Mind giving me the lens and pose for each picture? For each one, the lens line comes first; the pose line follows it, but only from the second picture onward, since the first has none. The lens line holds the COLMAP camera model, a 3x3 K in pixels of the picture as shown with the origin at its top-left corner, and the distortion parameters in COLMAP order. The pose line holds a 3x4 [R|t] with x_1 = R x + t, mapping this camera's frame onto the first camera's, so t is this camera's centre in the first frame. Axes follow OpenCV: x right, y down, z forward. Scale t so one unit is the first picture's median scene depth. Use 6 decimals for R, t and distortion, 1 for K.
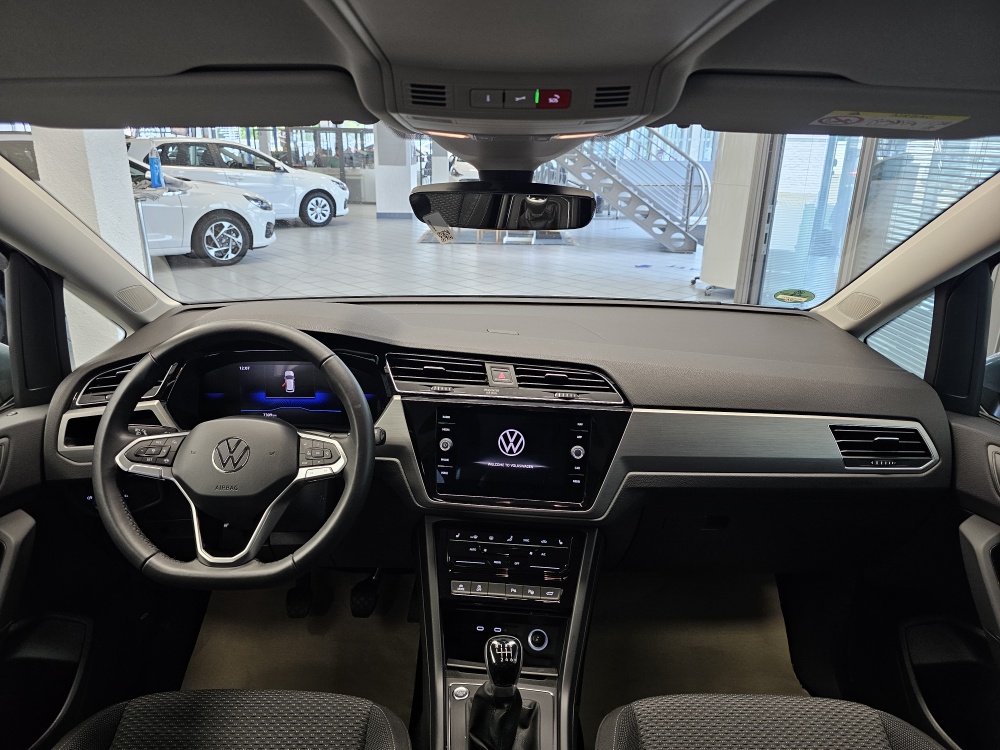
lens RADIAL K [[671.8, 0, 496.2], [0, 671.8, 362.3], [0, 0, 1]] dist [0.056827, -0.067966]
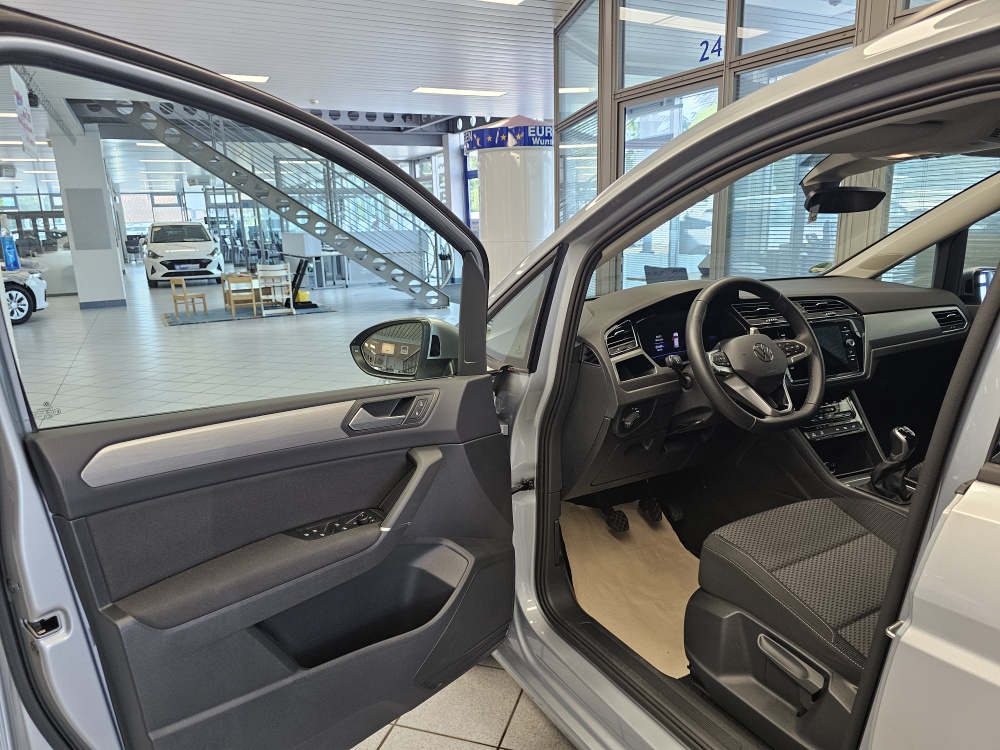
lens RADIAL K [[677.5, 0, 498.3], [0, 677.5, 384.0], [0, 0, 1]] dist [0.043085, -0.057918]
pose [[0.875073, -0.151132, 0.459790, -1.462679], [0.186710, 0.981874, -0.032607, 0.123504], [-0.446528, 0.114381, 0.887429, -0.142219]]
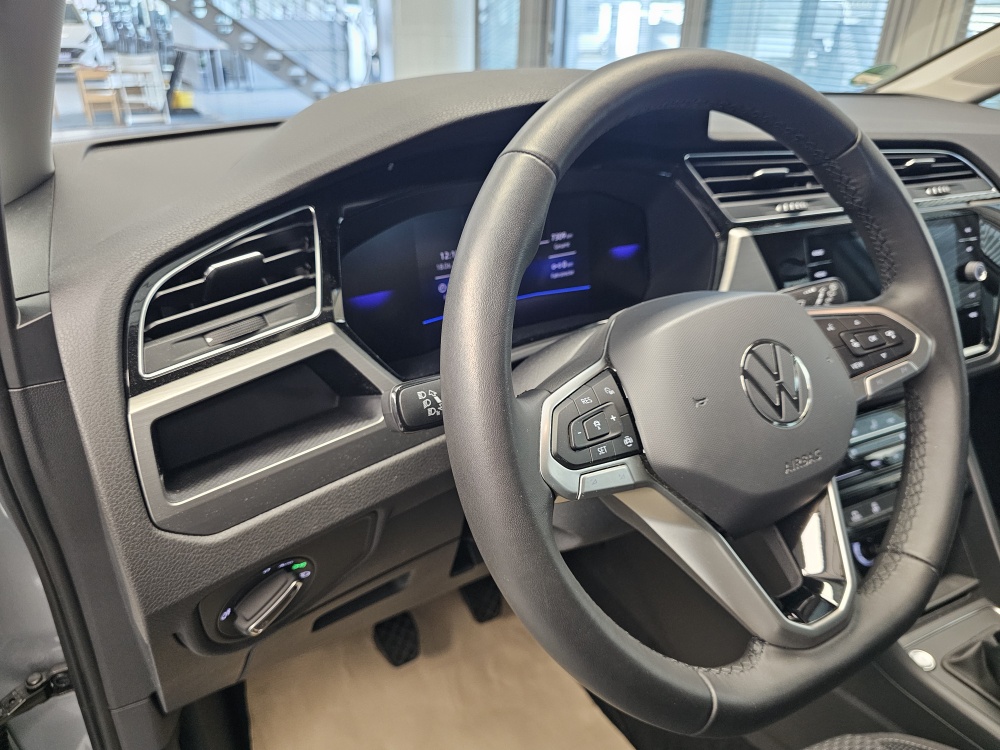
lens RADIAL K [[701.4, 0, 486.1], [0, 701.4, 371.8], [0, 0, 1]] dist [-0.004196, -0.003628]
pose [[0.859825, -0.230504, 0.455597, -0.620493], [0.154289, 0.967879, 0.198507, 0.017062], [-0.486719, -0.100387, 0.867771, 0.612475]]
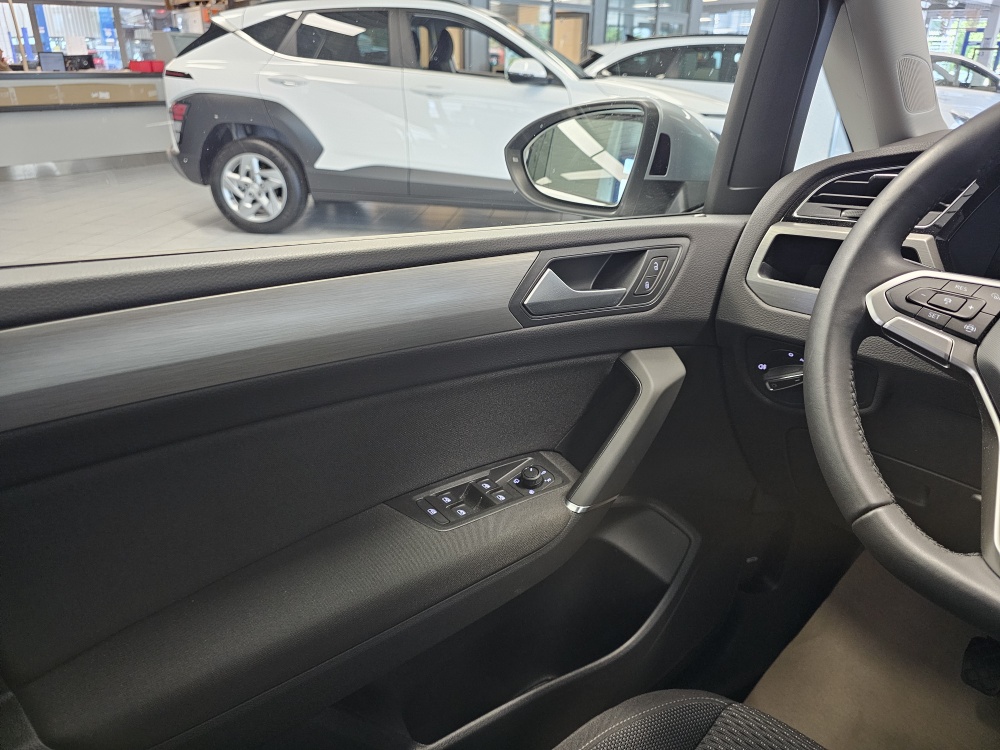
lens RADIAL K [[682.3, 0, 494.3], [0, 682.3, 361.5], [0, 0, 1]] dist [0.042462, -0.057710]
pose [[0.632790, 0.301603, -0.713171, -0.301706], [-0.244178, 0.951756, 0.185845, 0.136783], [0.734816, 0.056539, 0.675906, 0.382839]]
